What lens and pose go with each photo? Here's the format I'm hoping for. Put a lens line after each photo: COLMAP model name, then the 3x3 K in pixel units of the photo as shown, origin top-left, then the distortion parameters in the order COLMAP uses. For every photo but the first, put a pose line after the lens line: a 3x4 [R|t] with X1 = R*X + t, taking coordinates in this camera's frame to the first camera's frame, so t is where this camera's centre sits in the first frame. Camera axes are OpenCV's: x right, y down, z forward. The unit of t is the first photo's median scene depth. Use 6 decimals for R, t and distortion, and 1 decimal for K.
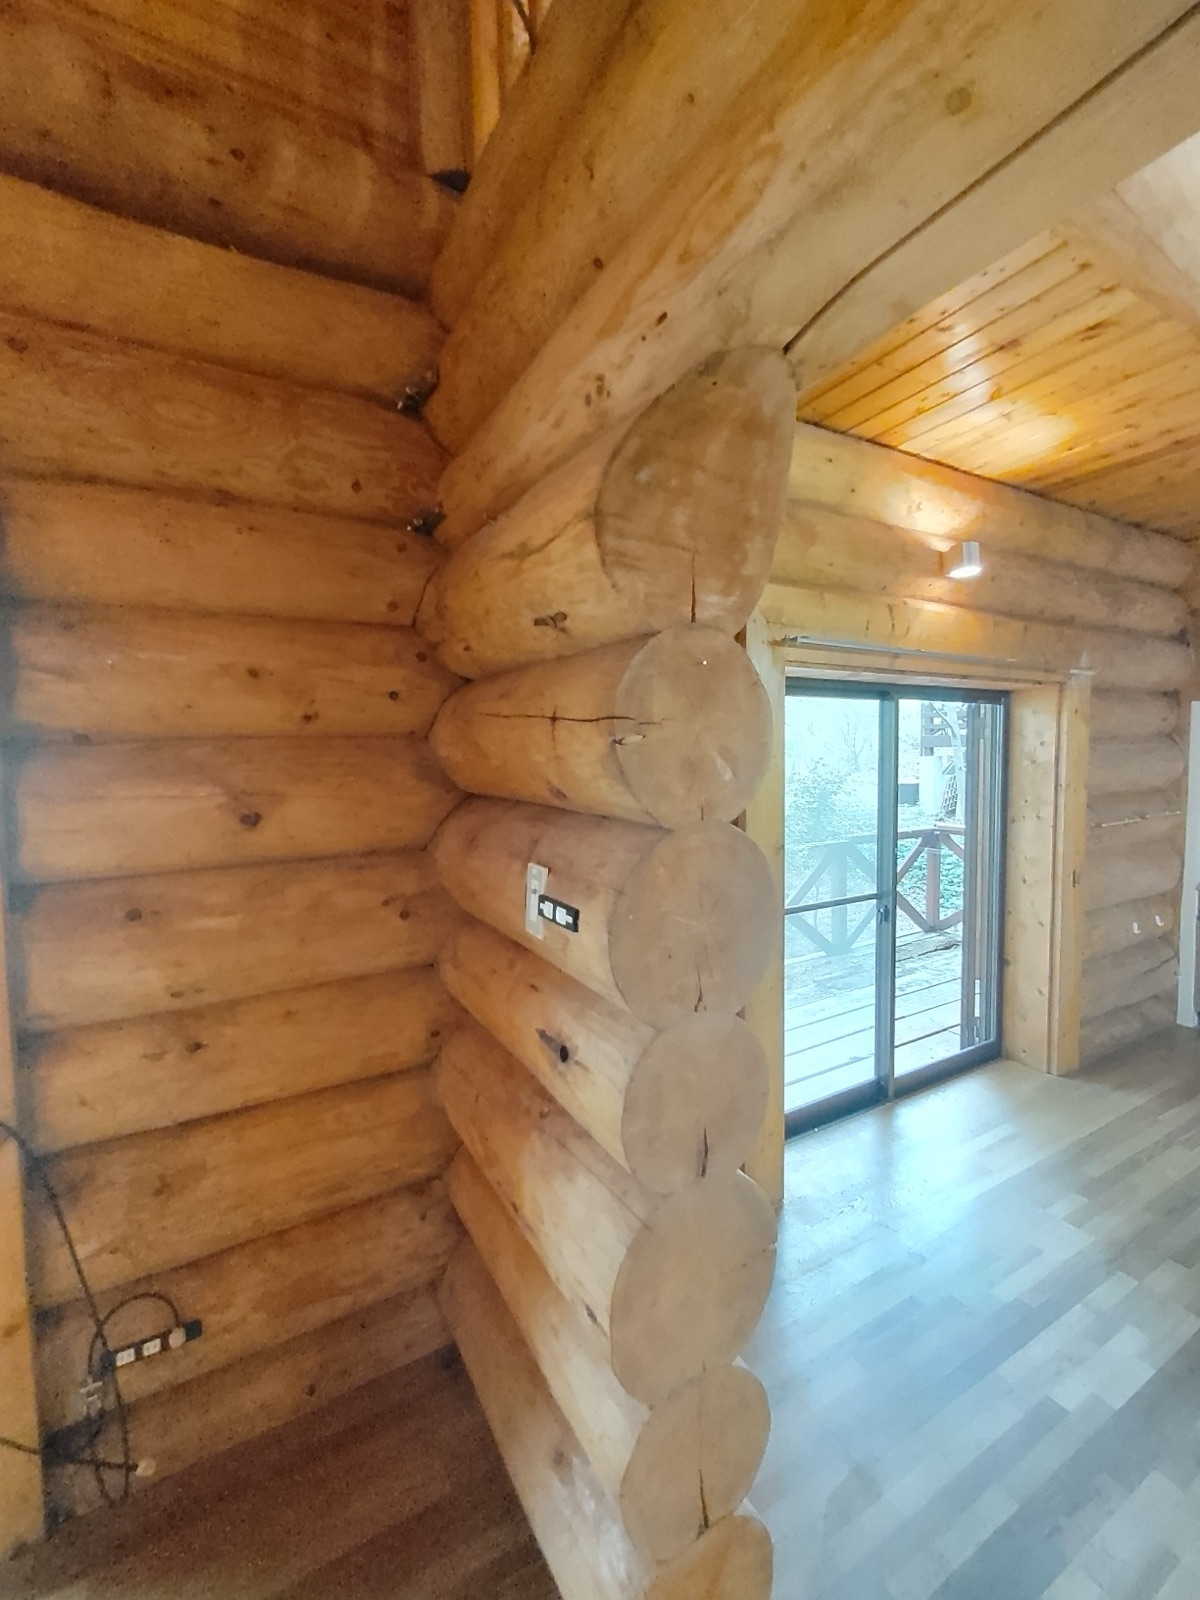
lens RADIAL K [[681.8, 0, 602.3], [0, 681.8, 790.3], [0, 0, 1]] dist [-0.004227, -0.000169]
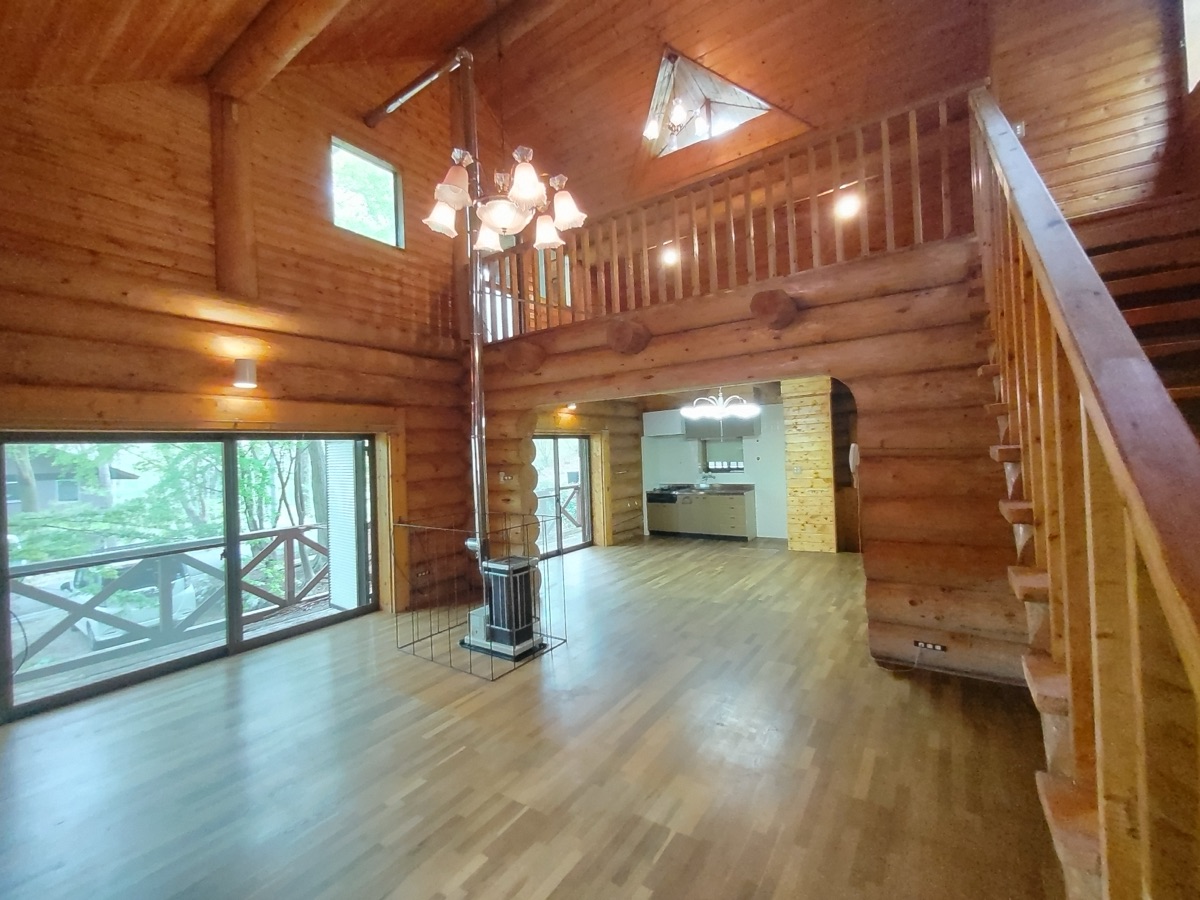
lens RADIAL K [[511.3, 0, 596.6], [0, 511.3, 449.3], [0, 0, 1]] dist [-0.004227, -0.000169]
pose [[0.896331, -0.019352, 0.442964, -0.507570], [0.051656, 0.996802, -0.060977, 0.083187], [-0.440367, 0.077537, 0.894463, -1.313942]]
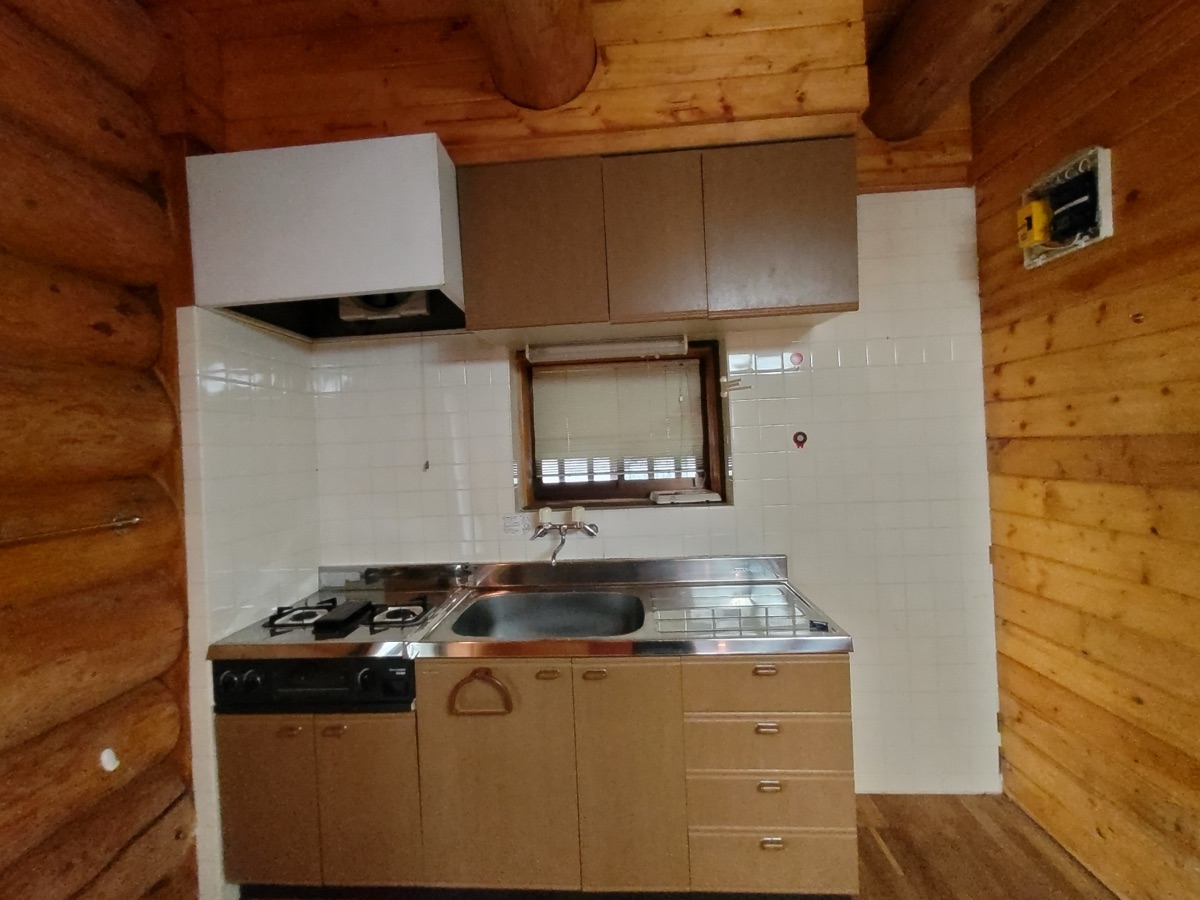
lens RADIAL K [[511.3, 0, 592.0], [0, 511.3, 450.7], [0, 0, 1]] dist [-0.004227, -0.000169]
pose [[0.540396, -0.023850, 0.841073, 0.809635], [0.077768, 0.996735, -0.021702, 0.018128], [-0.837809, 0.077137, 0.540487, 0.595659]]
